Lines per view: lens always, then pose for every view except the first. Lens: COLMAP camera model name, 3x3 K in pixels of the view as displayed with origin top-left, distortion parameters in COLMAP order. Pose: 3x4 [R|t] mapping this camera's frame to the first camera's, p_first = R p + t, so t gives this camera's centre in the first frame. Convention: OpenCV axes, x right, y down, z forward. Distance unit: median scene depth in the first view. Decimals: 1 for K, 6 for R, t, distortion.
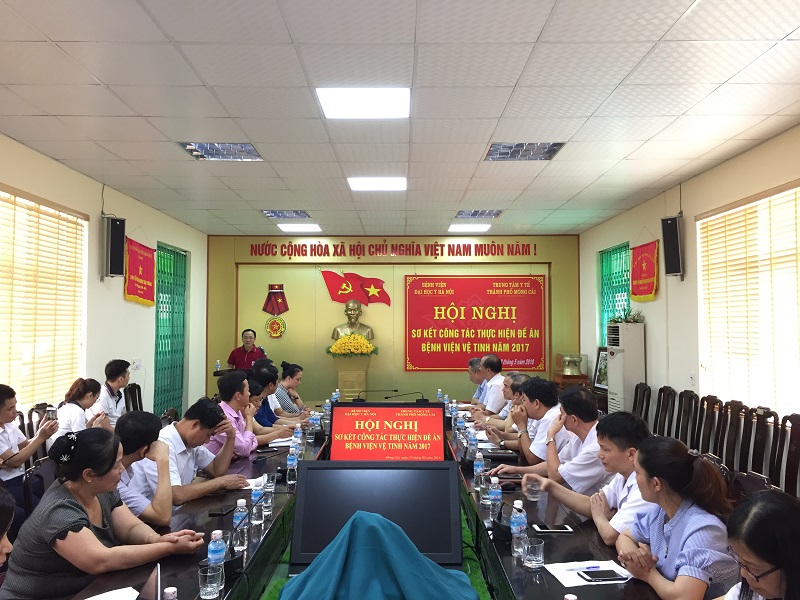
lens RADIAL K [[679.6, 0, 399.3], [0, 679.6, 294.9], [0, 0, 1]] dist [0.088229, -0.094132]
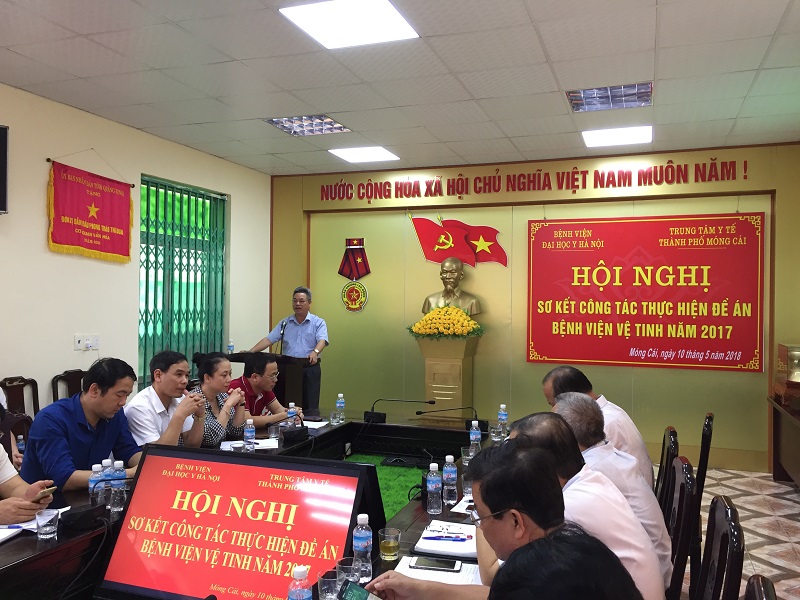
lens RADIAL K [[679.6, 0, 399.3], [0, 679.6, 294.9], [0, 0, 1]] dist [0.088229, -0.094132]
pose [[0.940698, 0.007128, -0.339170, 0.119066], [0.005711, 0.999305, 0.036841, 0.019208], [0.339197, -0.036593, 0.940003, 0.317790]]
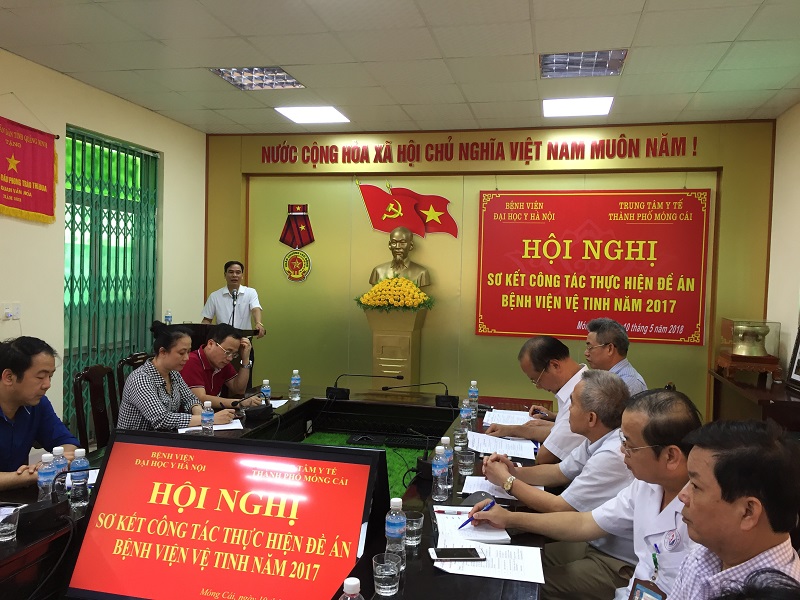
lens RADIAL K [[679.6, 0, 399.3], [0, 679.6, 294.9], [0, 0, 1]] dist [0.088229, -0.094132]
pose [[0.974472, 0.032102, -0.222204, 0.083049], [-0.015092, 0.996852, 0.077830, 0.021471], [0.224003, -0.072490, 0.971889, 0.331680]]
